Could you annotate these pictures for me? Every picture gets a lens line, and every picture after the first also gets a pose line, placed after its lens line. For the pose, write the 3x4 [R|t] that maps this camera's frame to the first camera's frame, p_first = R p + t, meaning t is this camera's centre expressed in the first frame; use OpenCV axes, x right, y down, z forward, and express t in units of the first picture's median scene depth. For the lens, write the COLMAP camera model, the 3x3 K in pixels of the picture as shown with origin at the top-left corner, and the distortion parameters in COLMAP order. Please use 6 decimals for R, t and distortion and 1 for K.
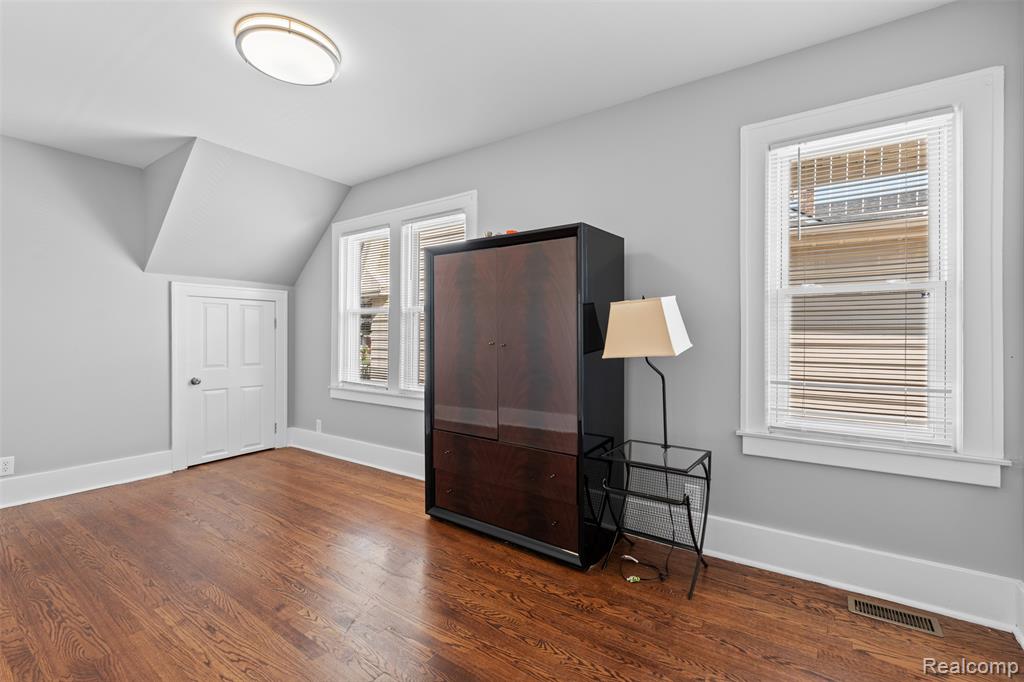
lens RADIAL K [[450.8, 0, 511.3], [0, 450.8, 327.0], [0, 0, 1]] dist [-0.001409, -0.000906]
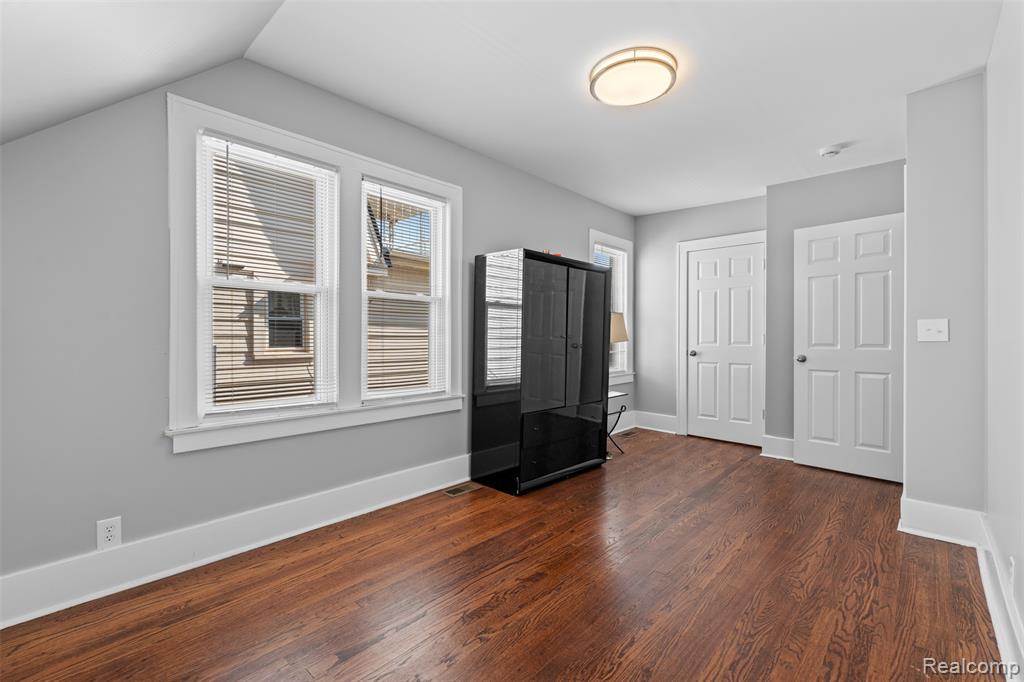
lens RADIAL K [[450.8, 0, 511.3], [0, 450.8, 327.0], [0, 0, 1]] dist [-0.001409, -0.000906]
pose [[0.128551, 0.009652, 0.991656, -0.810639], [-0.031146, 0.999499, -0.005691, 0.011159], [-0.991214, -0.030154, 0.128787, 0.562841]]
